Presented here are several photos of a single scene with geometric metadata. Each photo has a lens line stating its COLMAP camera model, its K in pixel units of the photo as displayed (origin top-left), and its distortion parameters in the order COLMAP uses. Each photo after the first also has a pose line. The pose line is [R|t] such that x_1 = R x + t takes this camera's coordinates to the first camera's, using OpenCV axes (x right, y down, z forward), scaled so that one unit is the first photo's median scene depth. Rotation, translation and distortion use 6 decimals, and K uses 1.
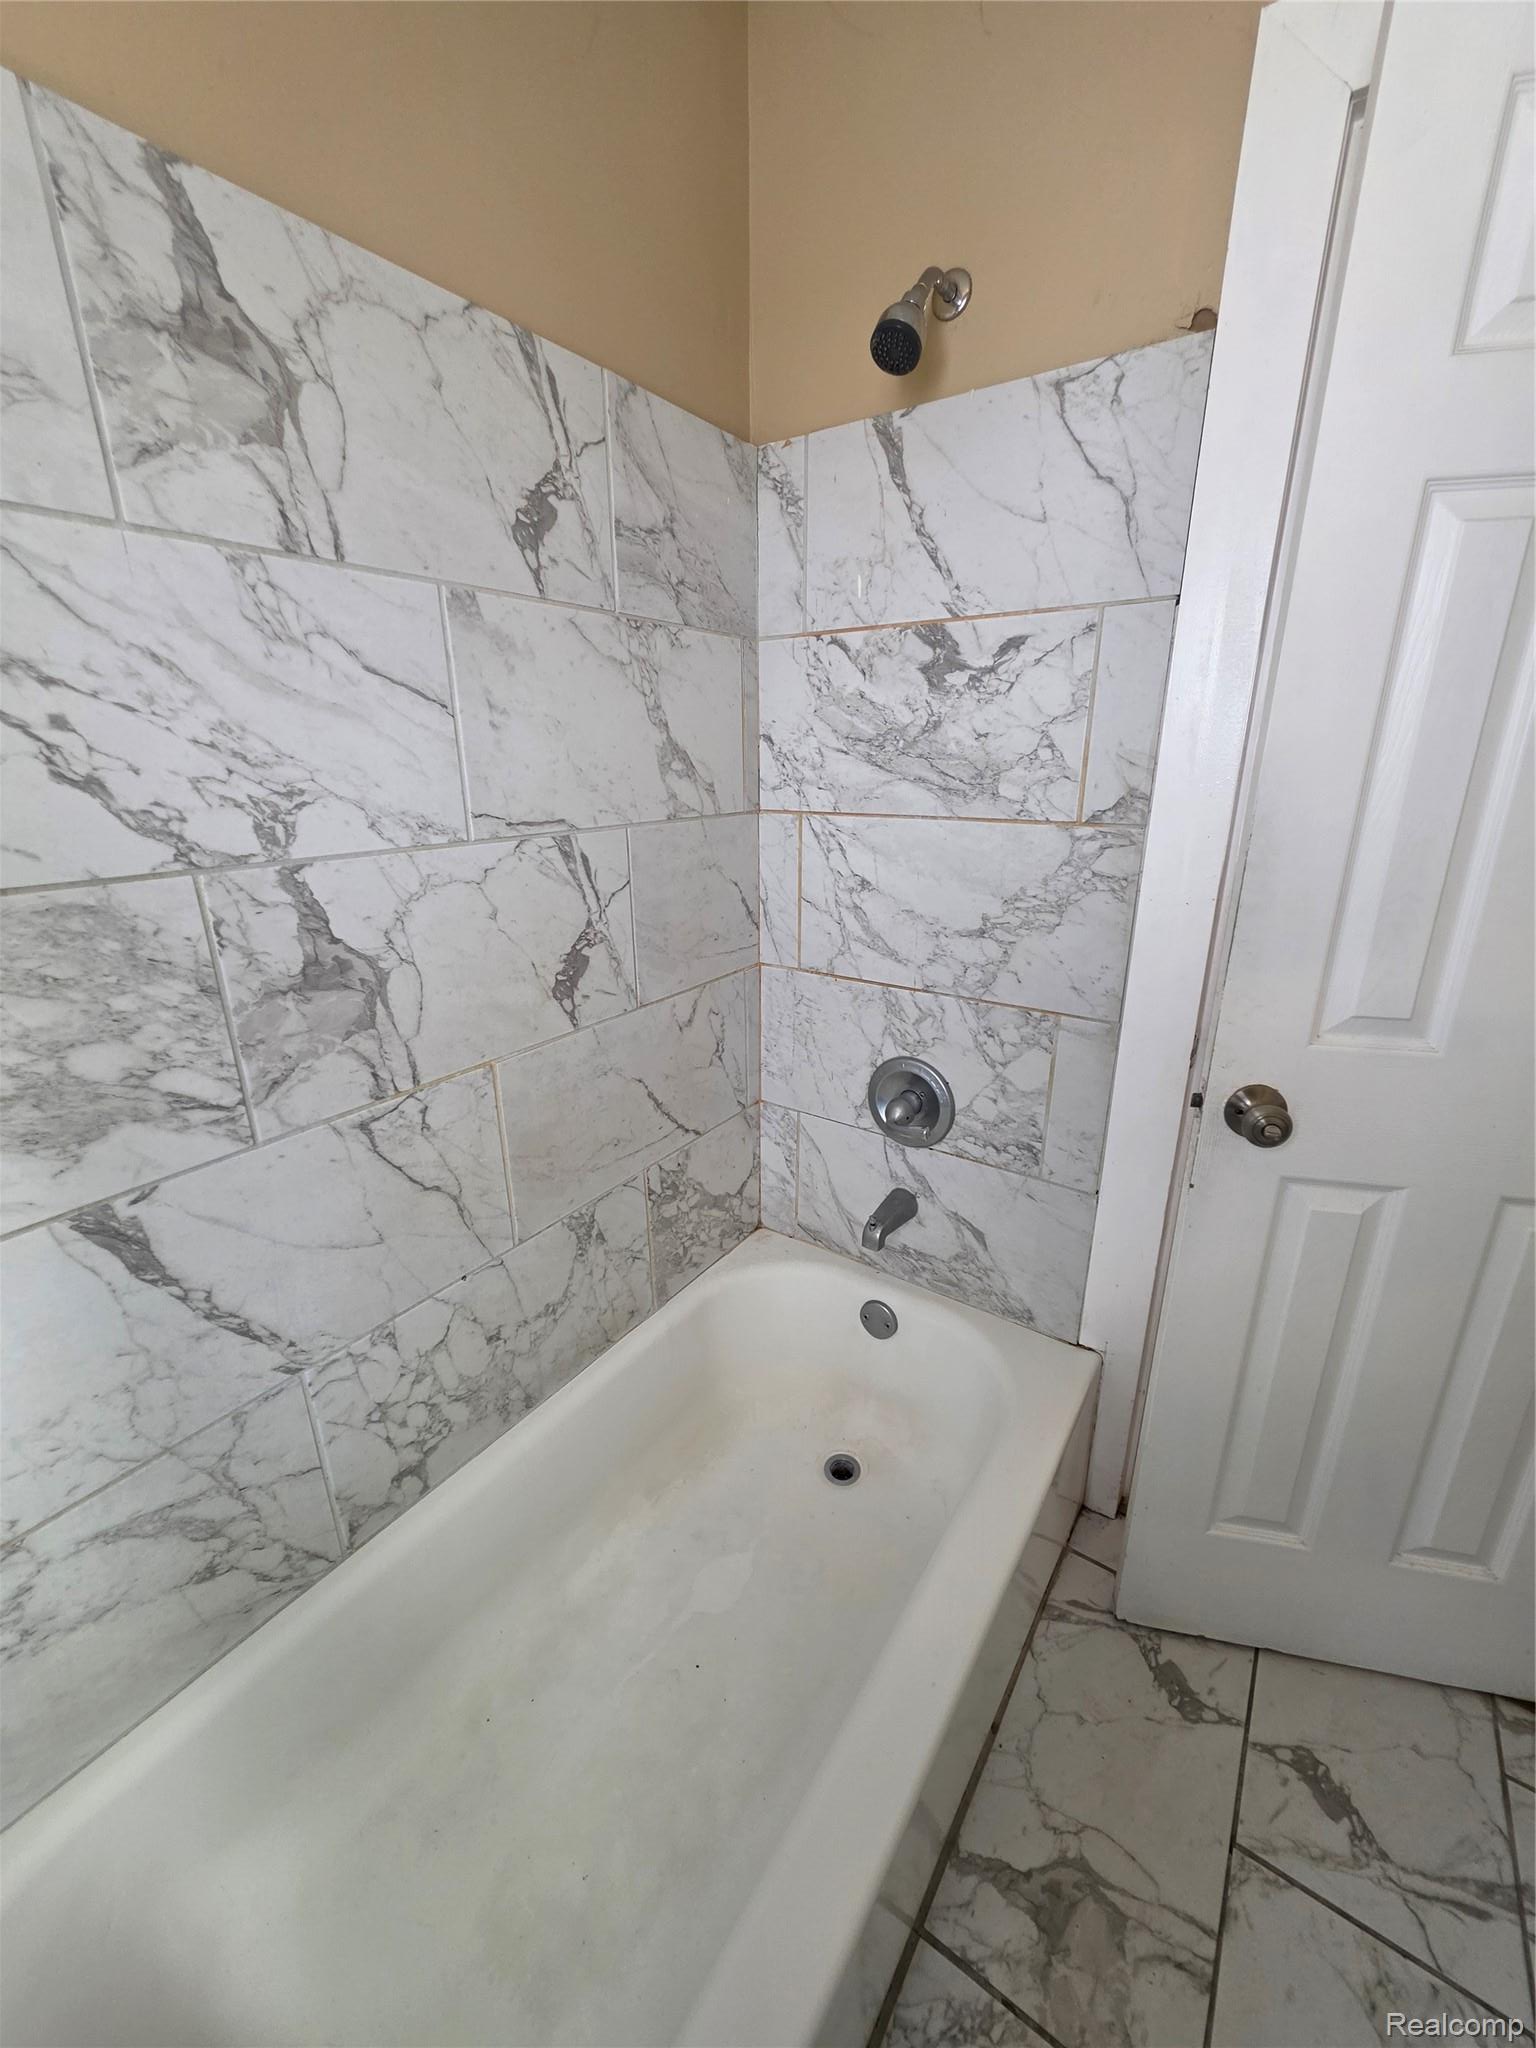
lens RADIAL K [[817.2, 0, 770.0], [0, 817.2, 1020.0], [0, 0, 1]] dist [-0.001523, 0.000605]
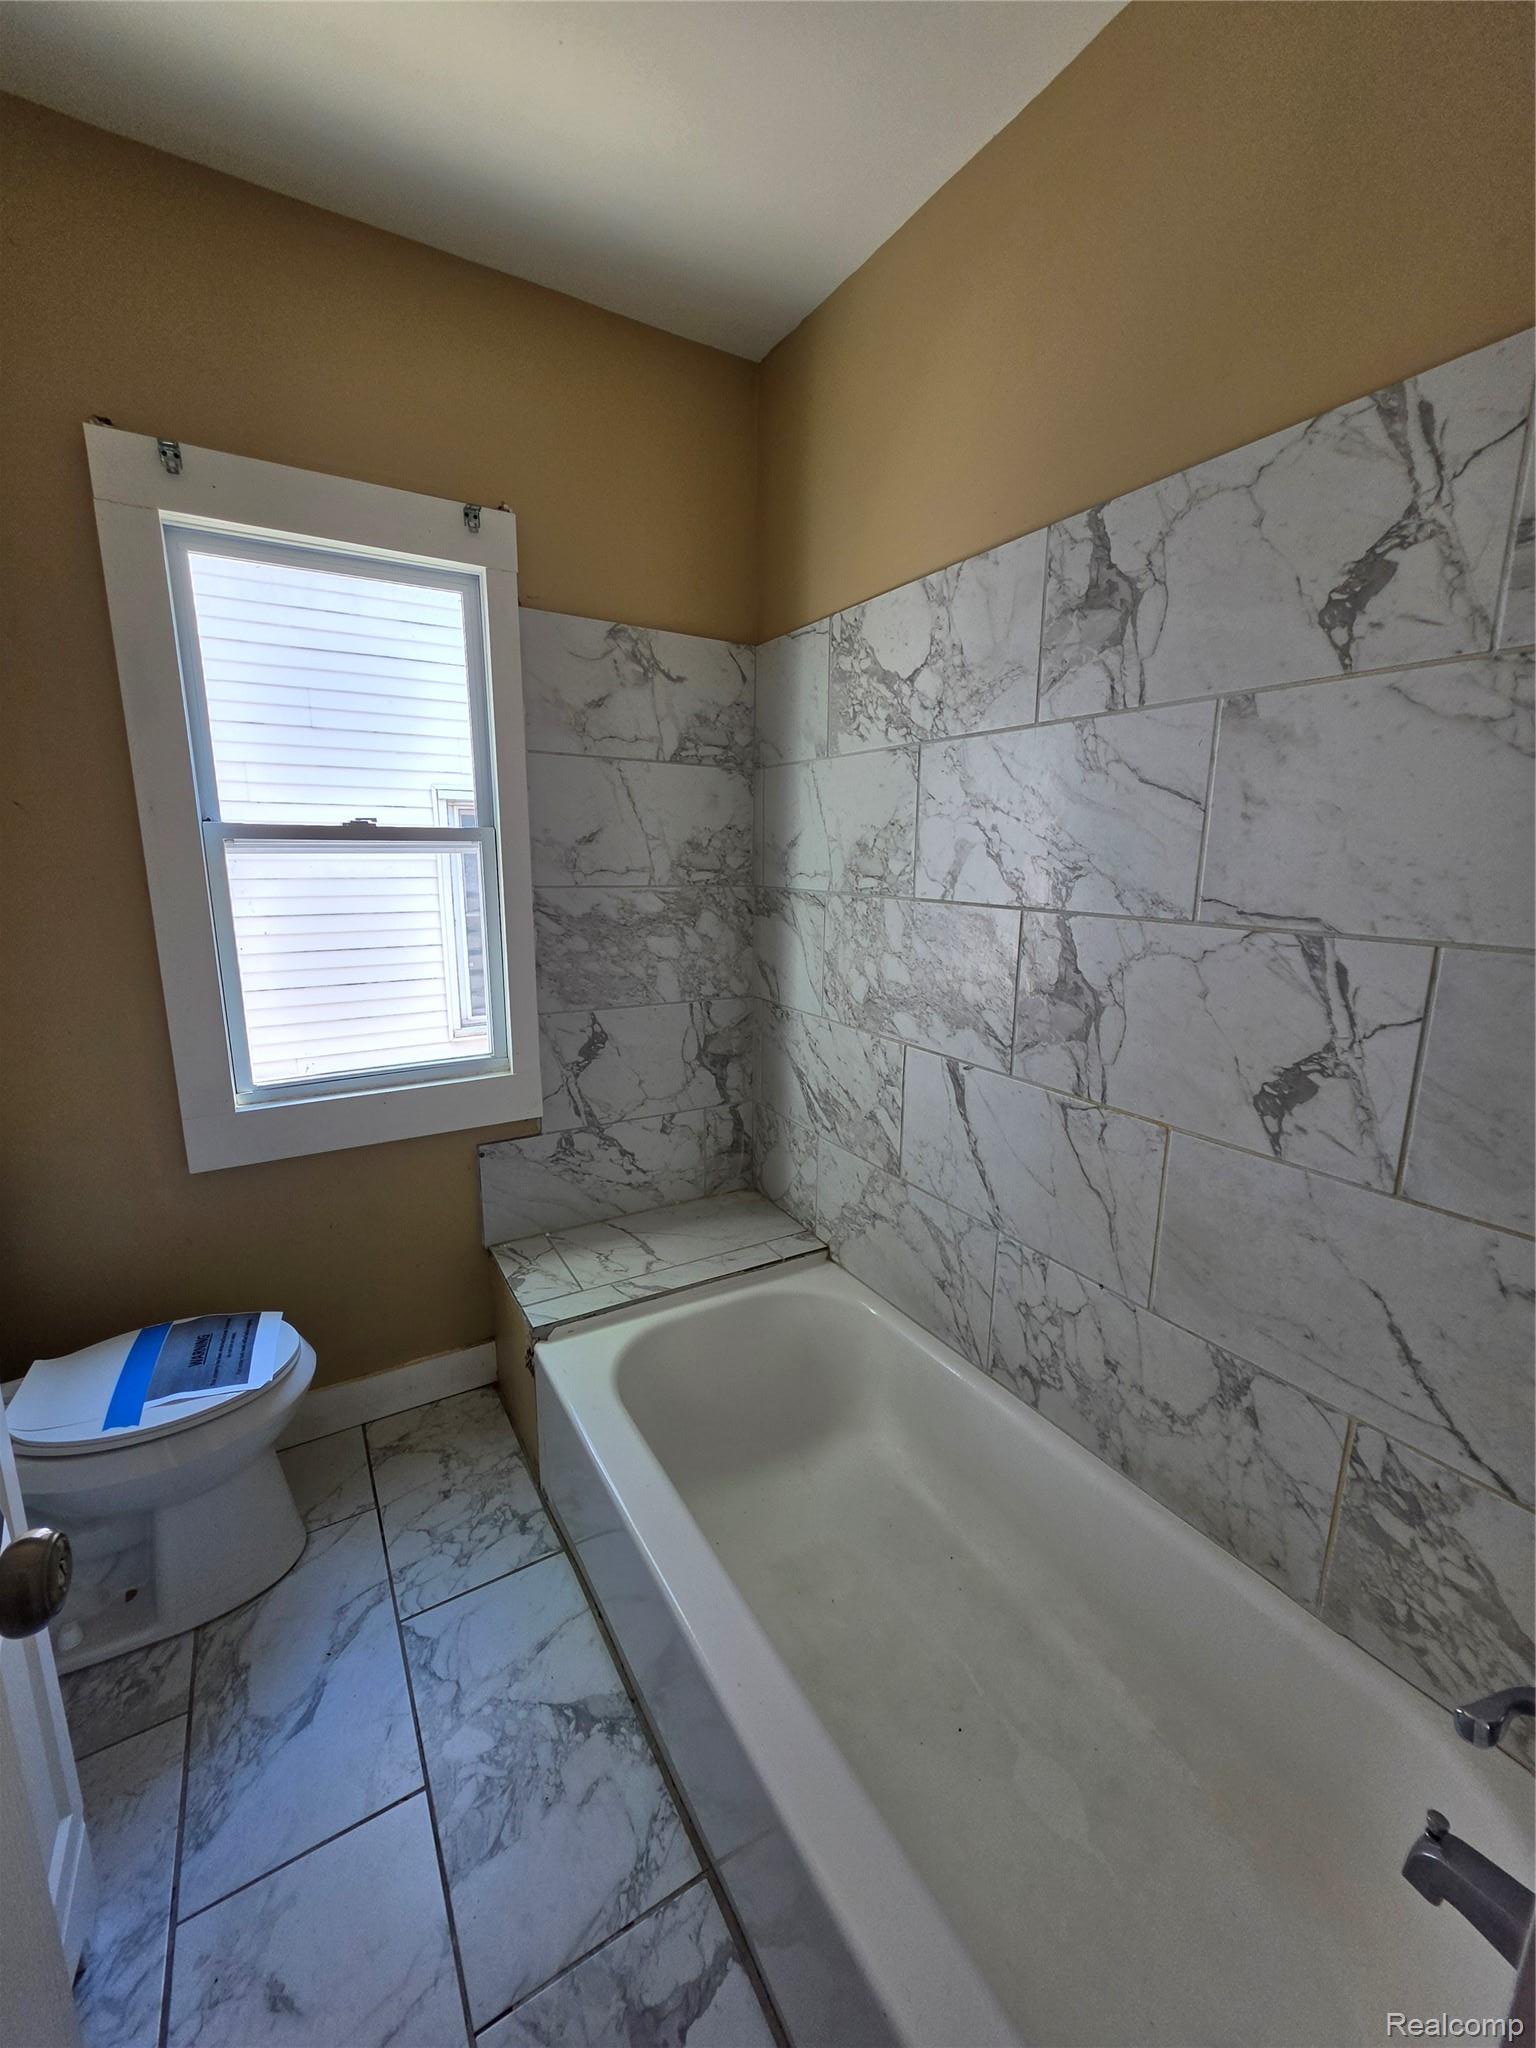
lens RADIAL K [[817.2, 0, 768.1], [0, 817.2, 1016.9], [0, 0, 1]] dist [-0.001523, 0.000605]
pose [[-0.417783, 0.186558, -0.889187, 0.897163], [-0.287900, 0.901071, 0.324321, -0.306404], [0.861725, 0.391493, -0.322742, 0.949472]]
